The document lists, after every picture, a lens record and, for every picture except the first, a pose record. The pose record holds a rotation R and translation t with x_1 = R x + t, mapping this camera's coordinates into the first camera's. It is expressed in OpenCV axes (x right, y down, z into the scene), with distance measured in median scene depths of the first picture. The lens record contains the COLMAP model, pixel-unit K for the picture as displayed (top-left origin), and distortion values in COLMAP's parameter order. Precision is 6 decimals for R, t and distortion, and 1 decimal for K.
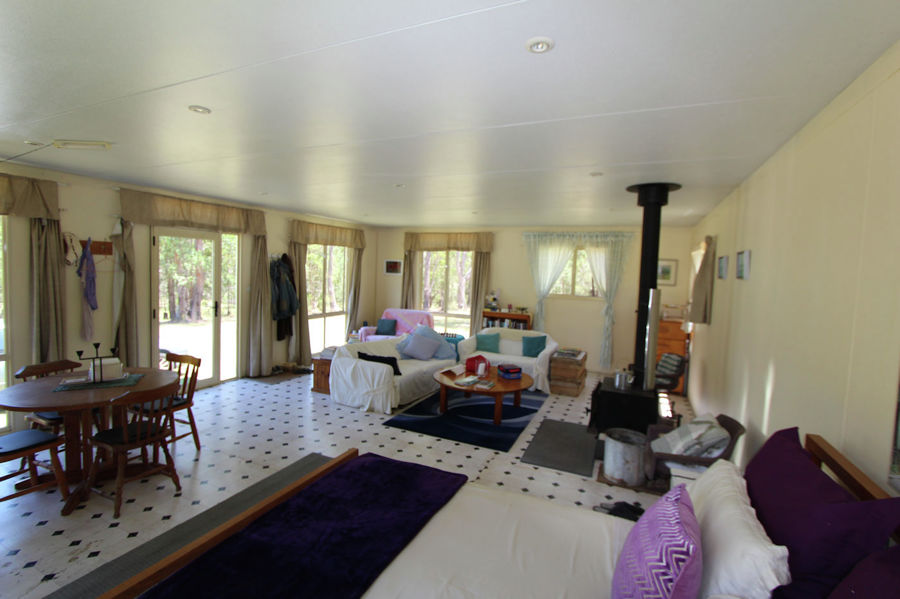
lens RADIAL K [[410.3, 0, 448.1], [0, 410.3, 303.7], [0, 0, 1]] dist [-0.005136, -0.000724]
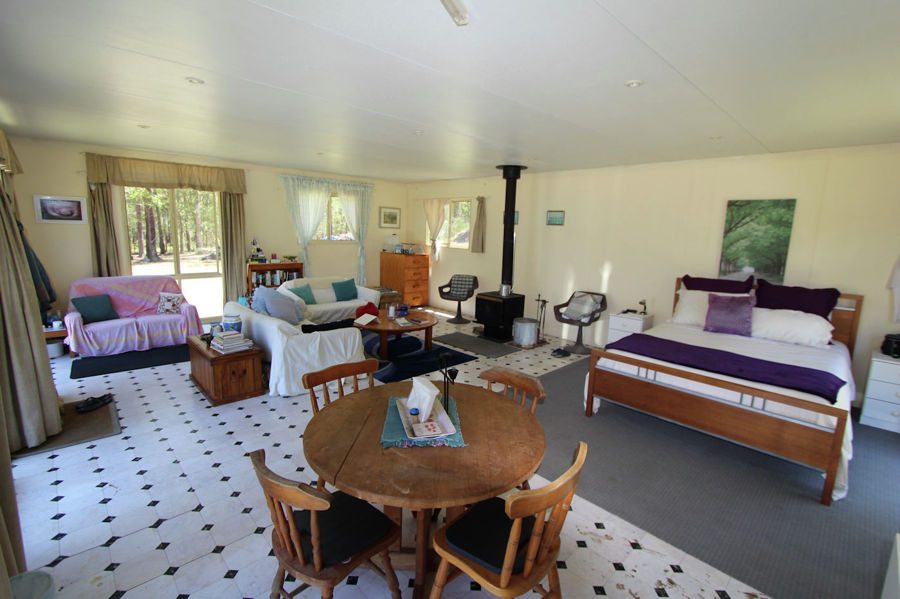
lens RADIAL K [[410.3, 0, 451.3], [0, 410.3, 295.3], [0, 0, 1]] dist [-0.005136, -0.000724]
pose [[0.373474, -0.176060, 0.910780, -0.562293], [0.059791, 0.984351, 0.165764, -0.036085], [-0.925712, -0.007452, 0.378156, 0.299588]]
